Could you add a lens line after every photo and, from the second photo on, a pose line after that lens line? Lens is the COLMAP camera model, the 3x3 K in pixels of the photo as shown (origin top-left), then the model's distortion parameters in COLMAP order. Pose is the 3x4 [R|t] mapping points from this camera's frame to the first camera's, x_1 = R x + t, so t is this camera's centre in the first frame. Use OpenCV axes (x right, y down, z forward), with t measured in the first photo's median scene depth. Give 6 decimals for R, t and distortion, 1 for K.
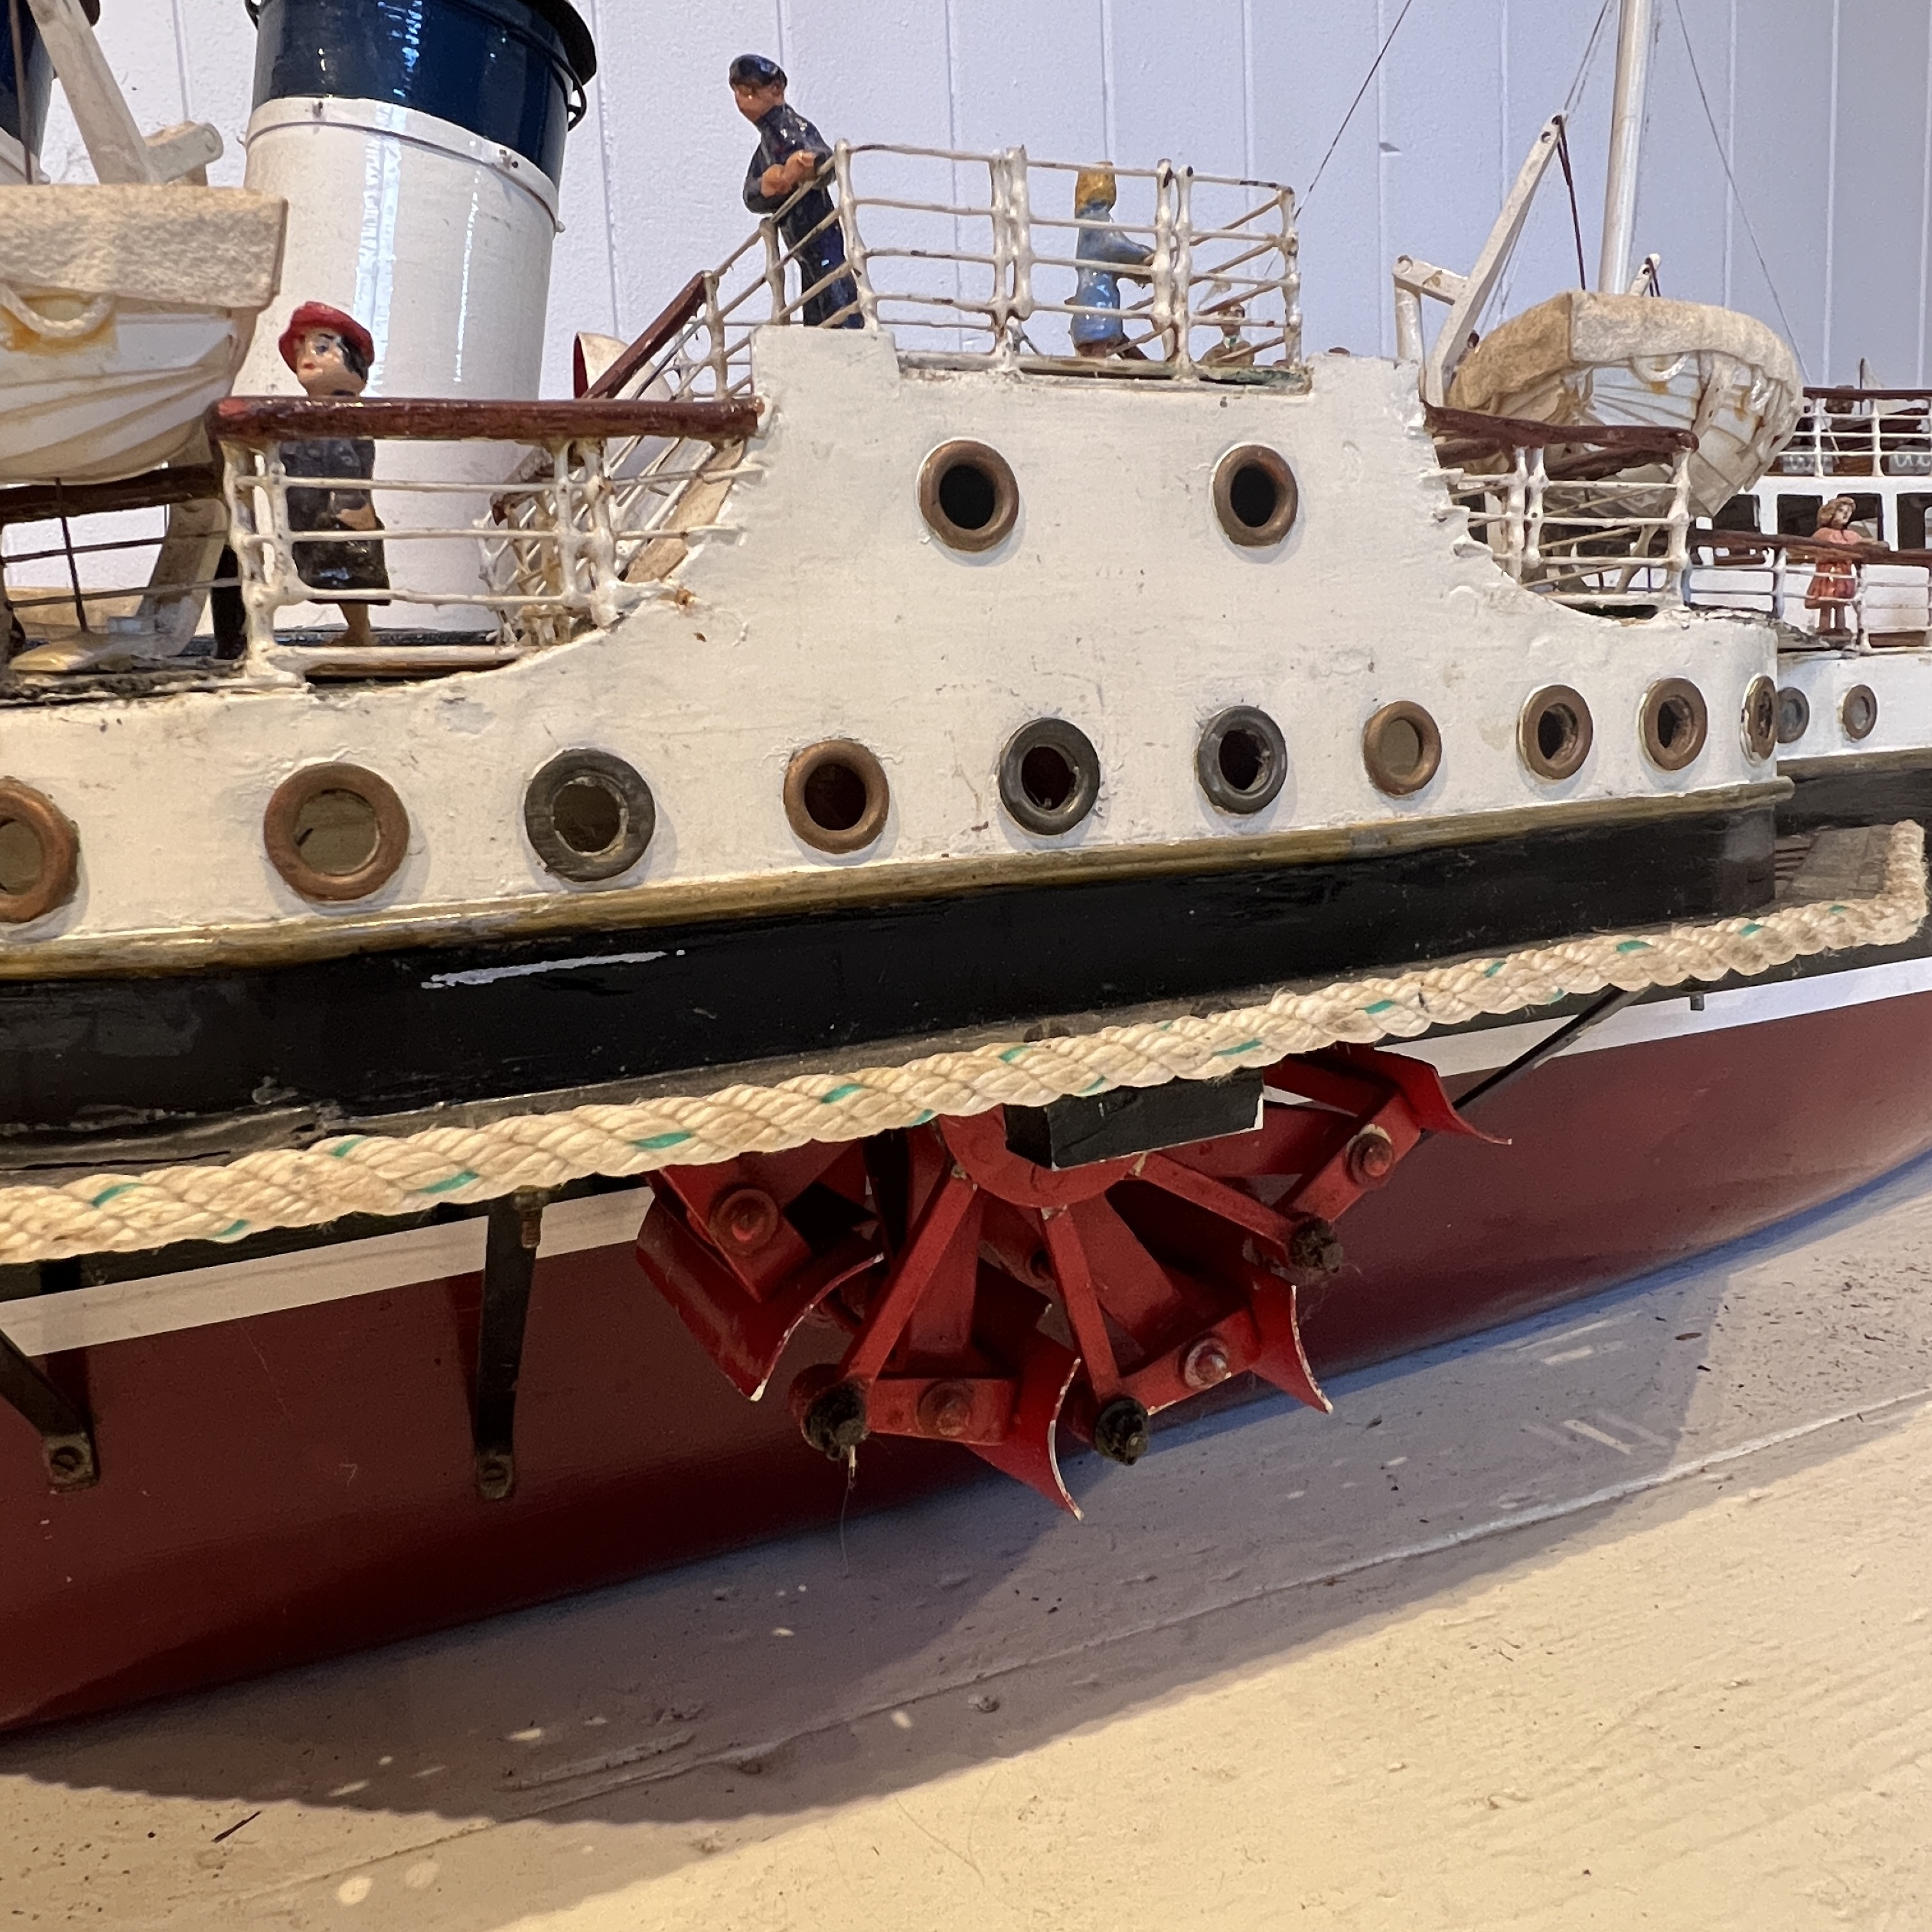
lens RADIAL K [[1498.9, 0, 923.2], [0, 1498.9, 966.3], [0, 0, 1]] dist [0.006268, 0.003233]
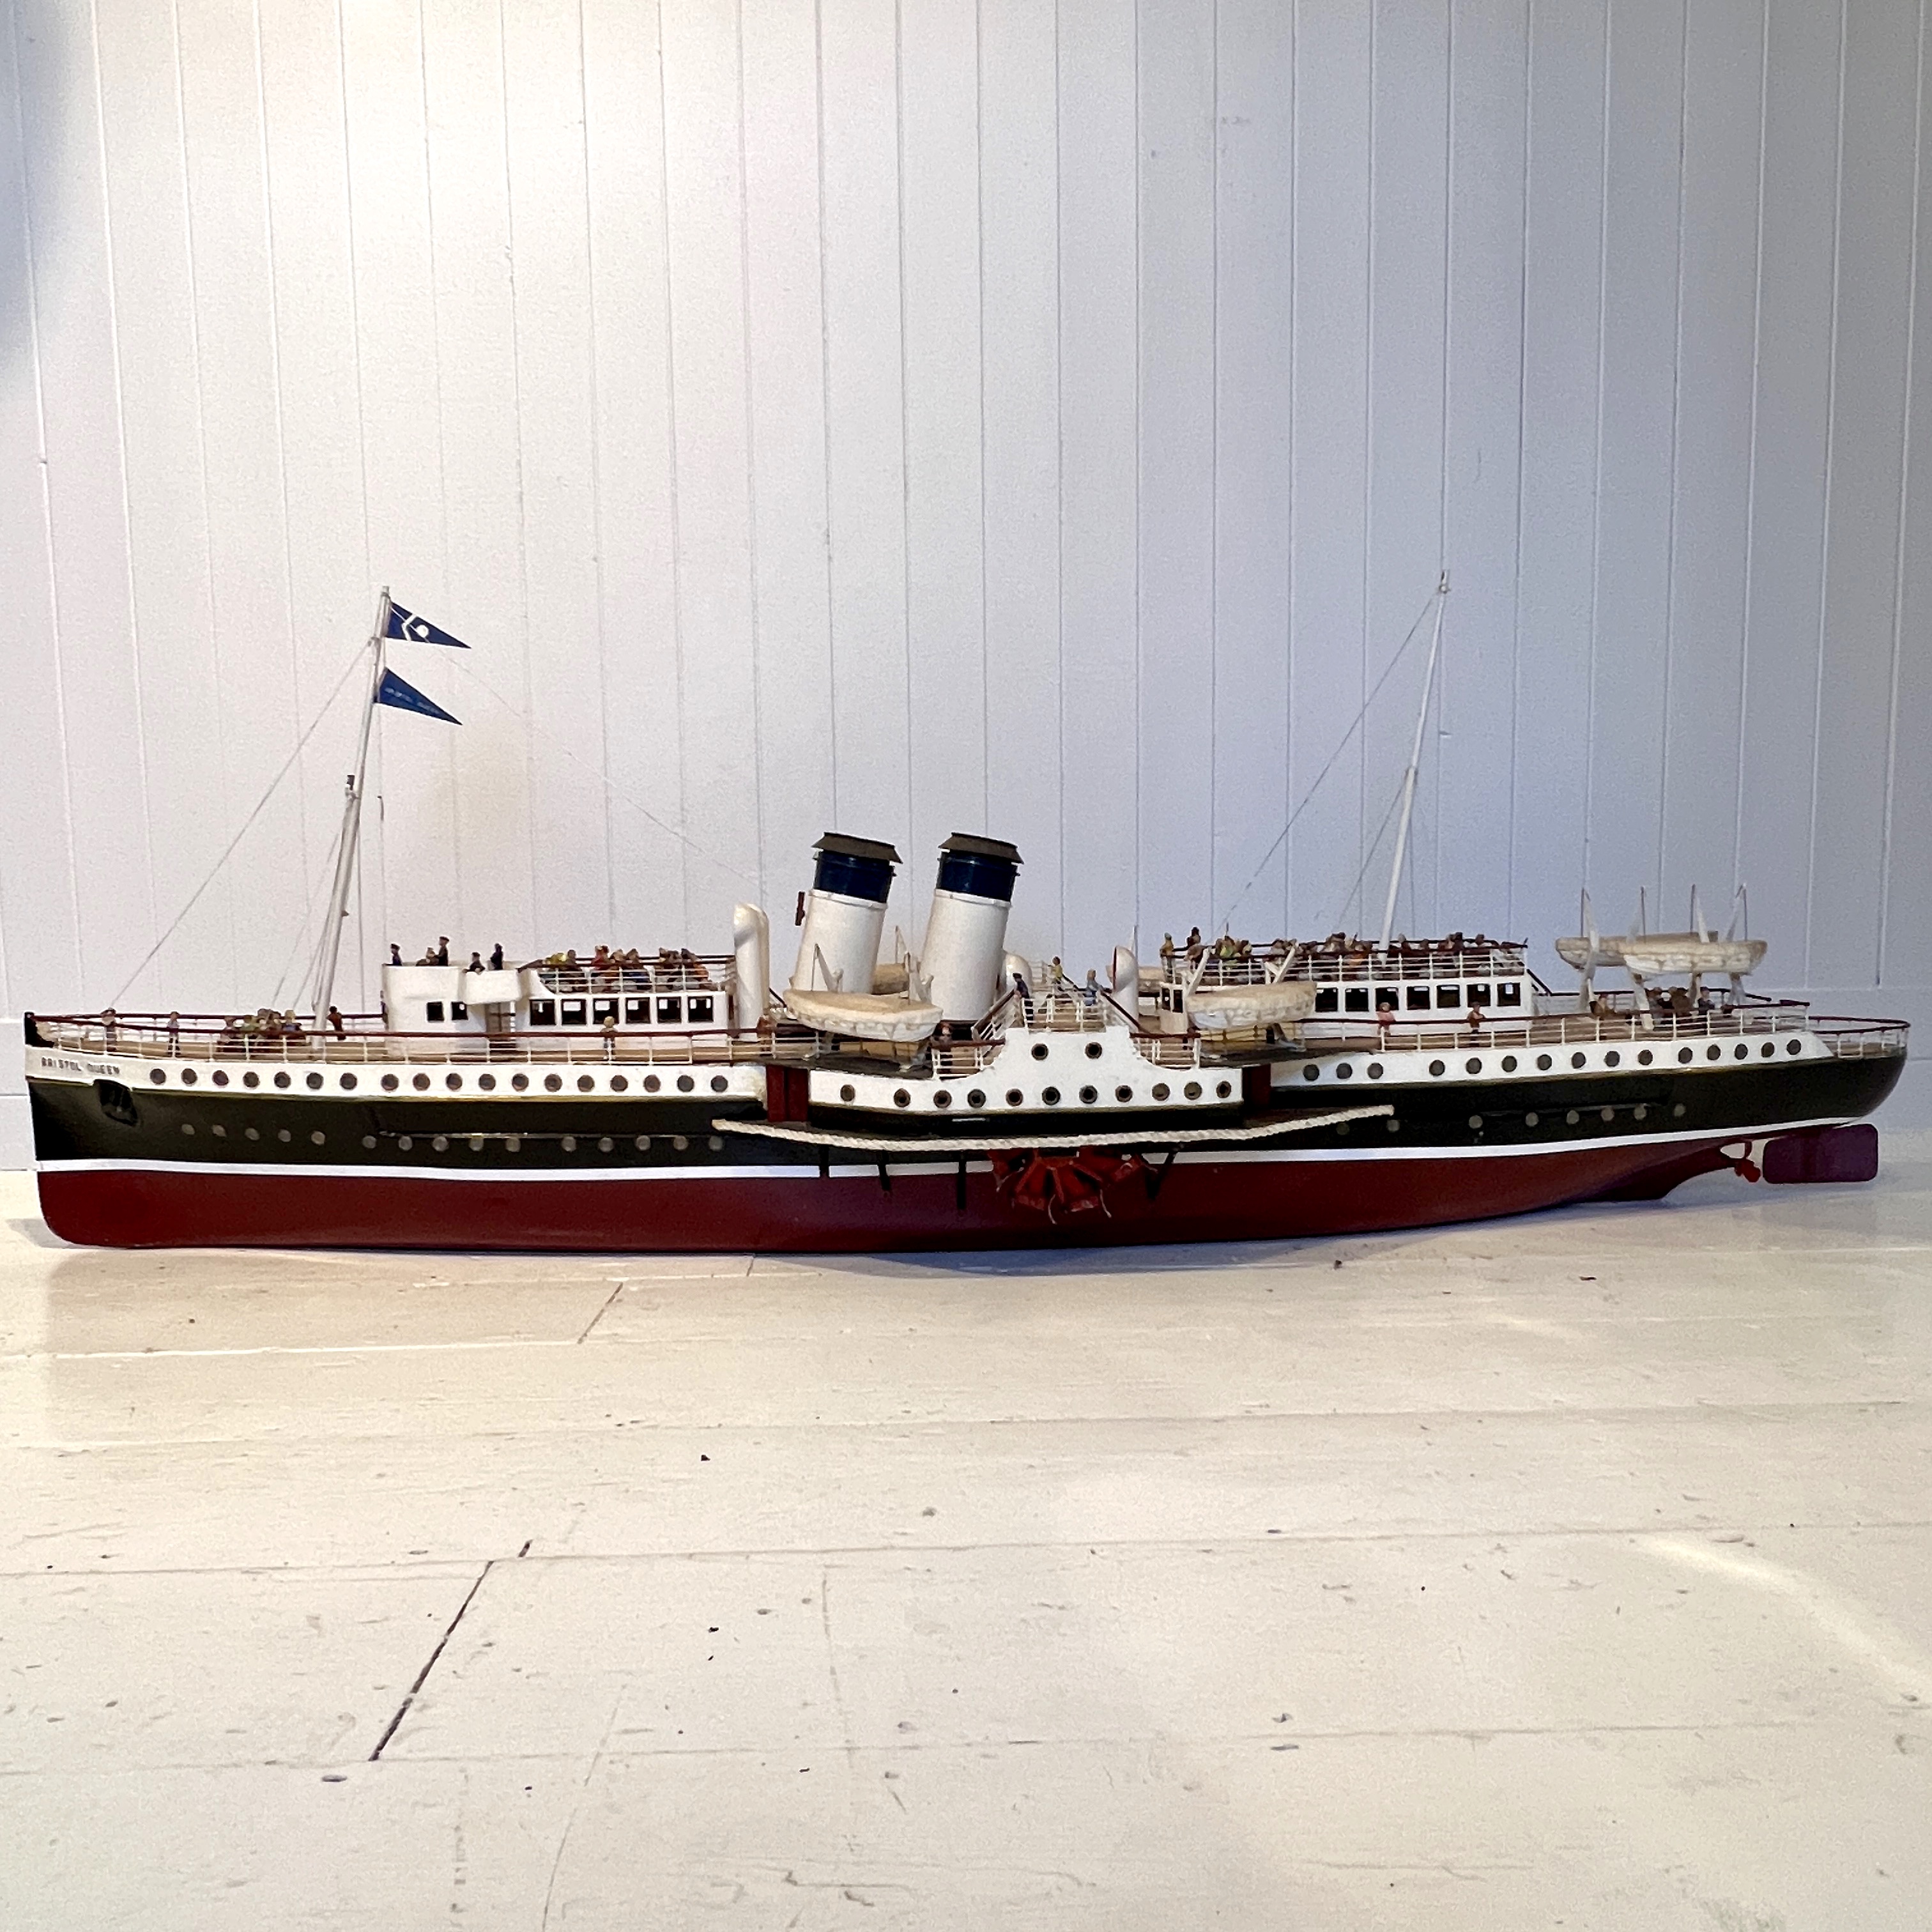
lens RADIAL K [[1498.9, 0, 923.2], [0, 1498.9, 966.3], [0, 0, 1]] dist [0.006268, 0.003233]
pose [[0.931600, 0.070469, -0.356588, 1.678136], [-0.089424, 0.995309, -0.036929, -0.367290], [0.352313, 0.066290, 0.933531, -4.753418]]
